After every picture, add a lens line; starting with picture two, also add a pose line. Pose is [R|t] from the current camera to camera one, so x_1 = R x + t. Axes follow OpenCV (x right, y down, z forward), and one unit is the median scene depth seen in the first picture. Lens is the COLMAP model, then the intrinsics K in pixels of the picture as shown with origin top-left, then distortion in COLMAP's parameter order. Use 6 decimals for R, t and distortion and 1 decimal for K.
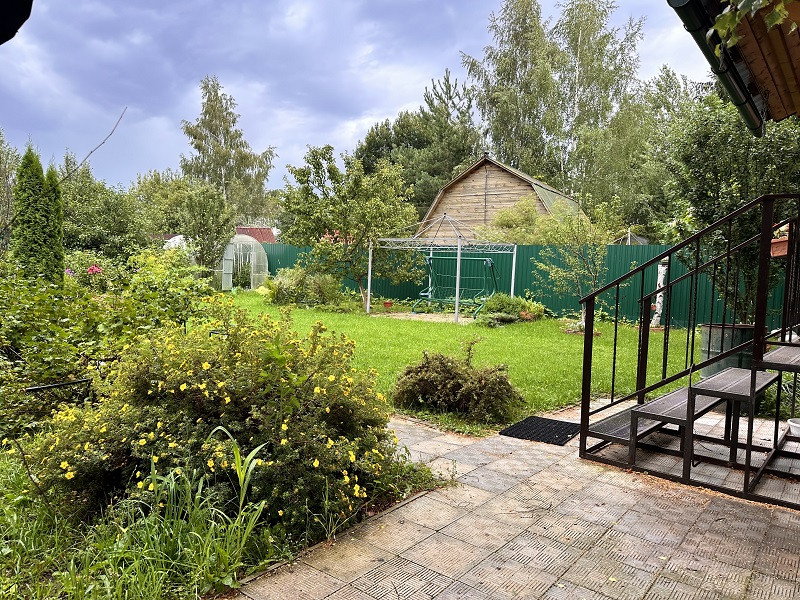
lens RADIAL K [[560.2, 0, 400.0], [0, 560.2, 300.0], [0, 0, 1]] dist [0.088191, -0.118307]
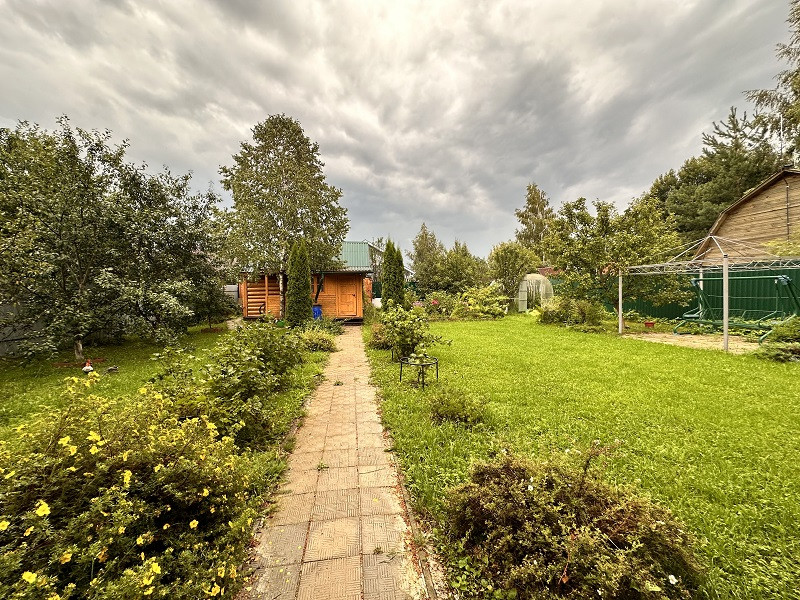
lens RADIAL K [[318.4, 0, 399.5], [0, 318.4, 298.0], [0, 0, 1]] dist [-0.002144, 0.000043]
pose [[0.714157, -0.041483, -0.698756, 0.058855], [0.010145, 0.998751, -0.048925, -0.016187], [0.699912, 0.027851, 0.713685, 0.178273]]
